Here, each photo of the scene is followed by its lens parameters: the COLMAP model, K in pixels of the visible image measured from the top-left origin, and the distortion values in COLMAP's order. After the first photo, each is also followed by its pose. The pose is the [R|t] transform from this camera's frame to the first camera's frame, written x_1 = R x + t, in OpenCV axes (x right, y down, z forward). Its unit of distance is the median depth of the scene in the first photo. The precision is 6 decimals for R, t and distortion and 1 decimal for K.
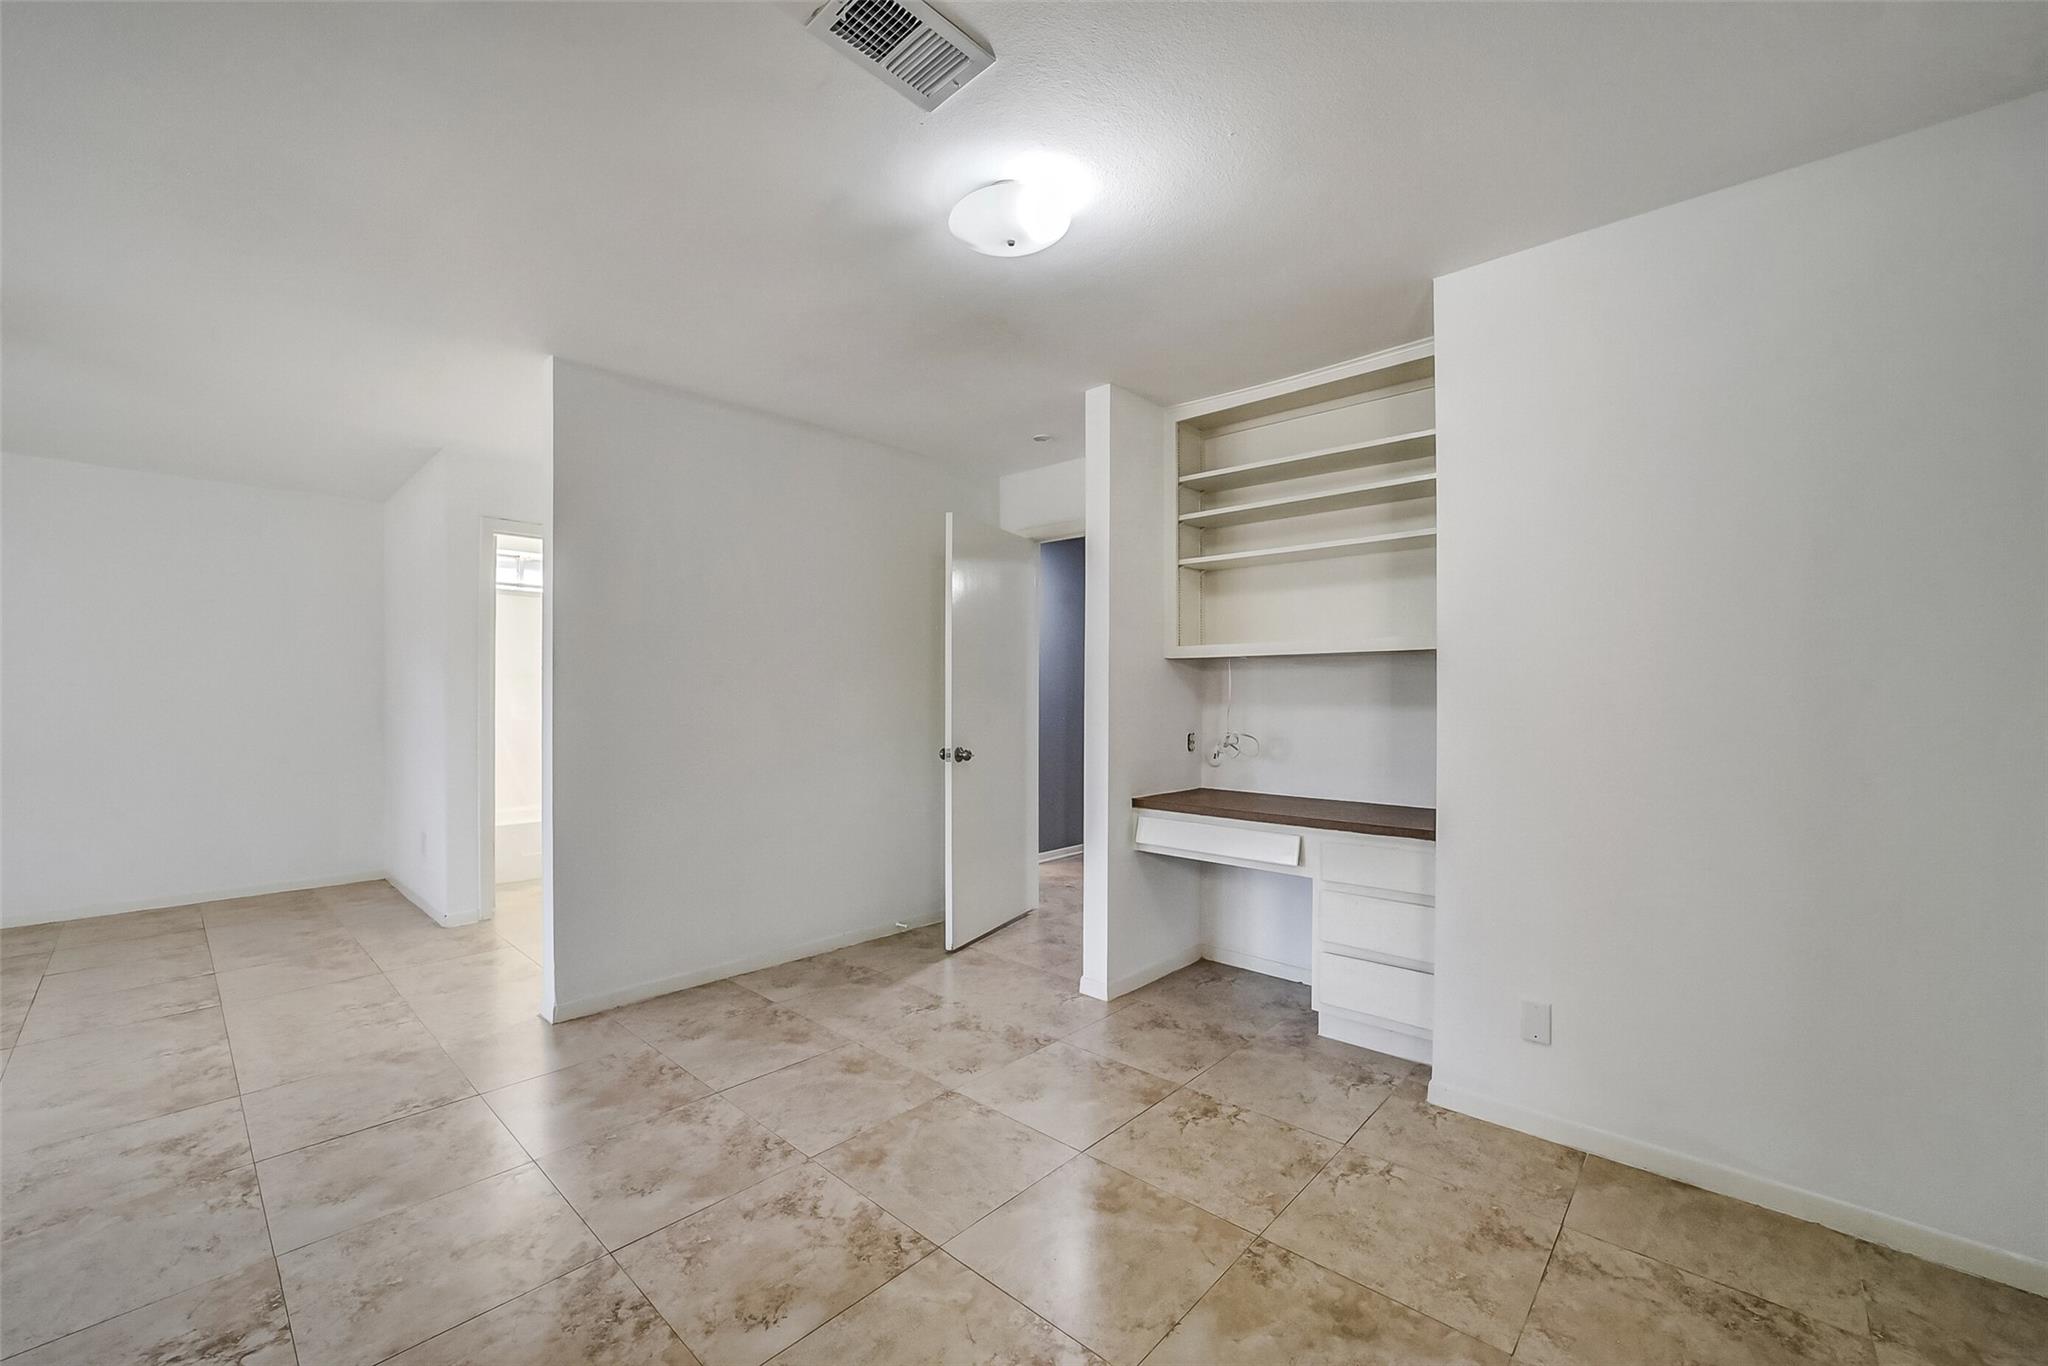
lens RADIAL K [[816.9, 0, 1033.0], [0, 816.9, 690.9], [0, 0, 1]] dist [-0.017939, 0.000893]
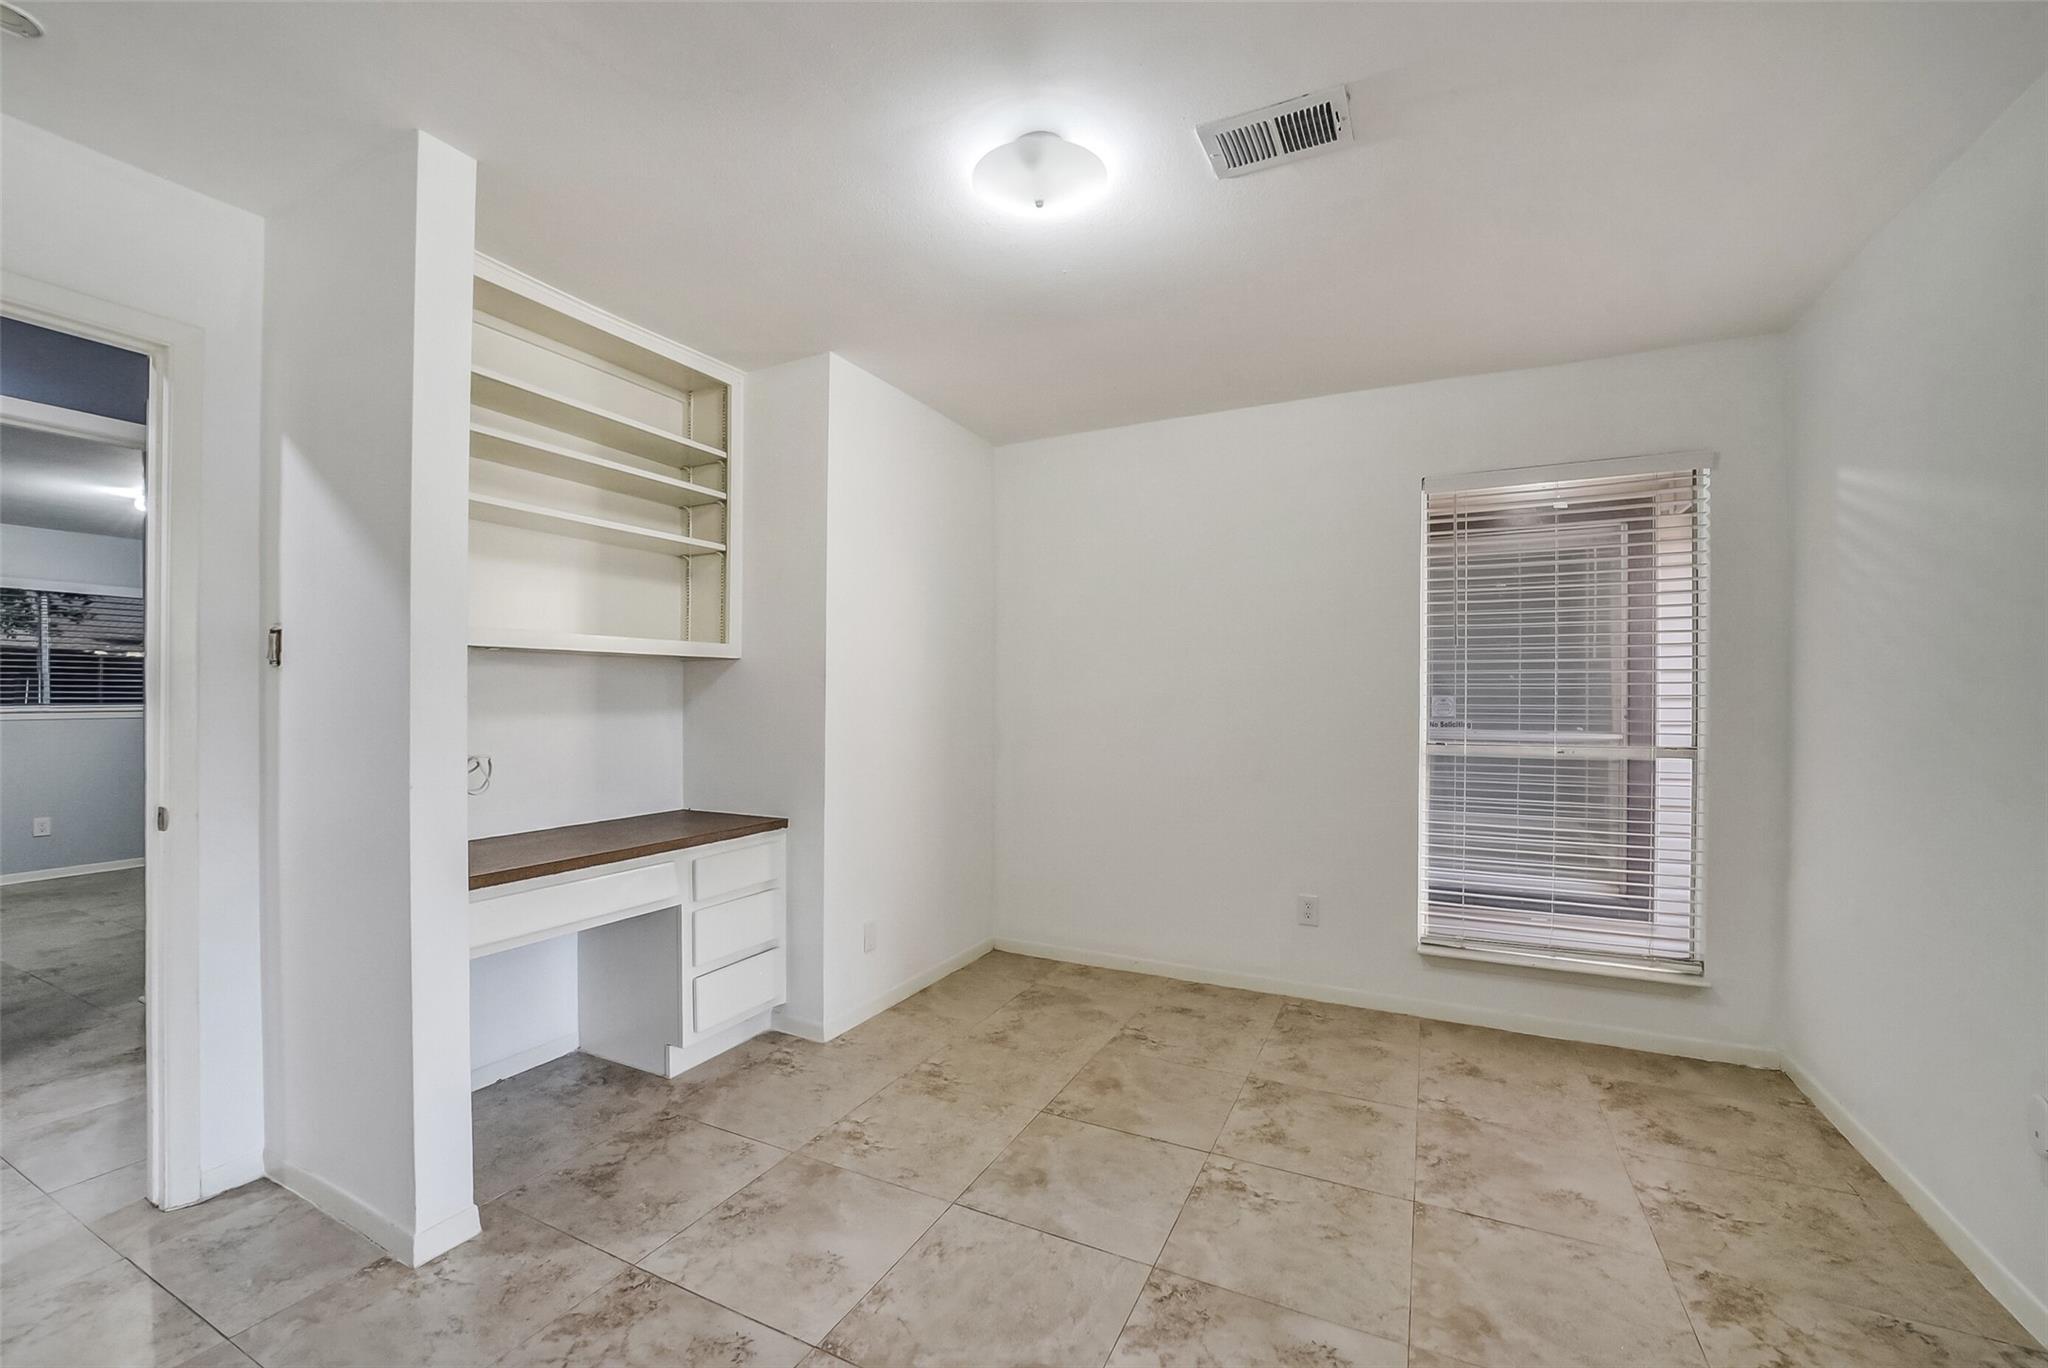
lens RADIAL K [[816.9, 0, 1031.5], [0, 816.9, 688.8], [0, 0, 1]] dist [-0.017939, 0.000893]
pose [[-0.272306, 0.008540, 0.962173, -0.852028], [-0.010435, 0.999876, -0.011828, -0.001410], [-0.962154, -0.013261, -0.272183, 1.177417]]
